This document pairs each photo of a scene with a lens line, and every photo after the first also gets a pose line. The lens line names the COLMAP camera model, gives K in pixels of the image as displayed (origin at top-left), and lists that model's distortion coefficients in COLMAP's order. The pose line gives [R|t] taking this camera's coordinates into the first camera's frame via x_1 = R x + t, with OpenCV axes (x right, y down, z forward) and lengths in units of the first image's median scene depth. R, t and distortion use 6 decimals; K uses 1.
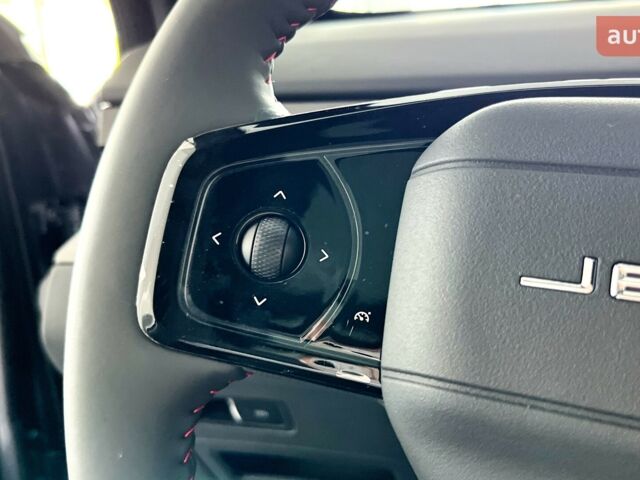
lens RADIAL K [[643.6, 0, 320.0], [0, 643.6, 240.0], [0, 0, 1]] dist [-0.010181, -0.040774]
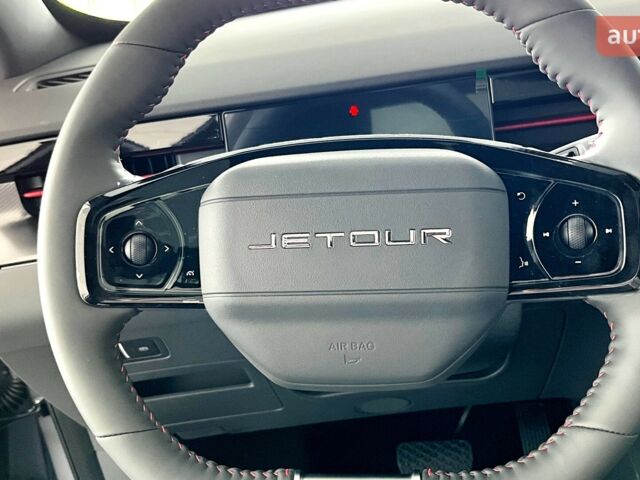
lens RADIAL K [[643.6, 0, 320.0], [0, 643.6, 240.0], [0, 0, 1]] dist [-0.010181, -0.040774]
pose [[0.956164, -0.185618, 0.226486, 0.015224], [0.163960, 0.980188, 0.111123, -0.152053], [-0.242625, -0.069117, 0.967655, -1.132990]]
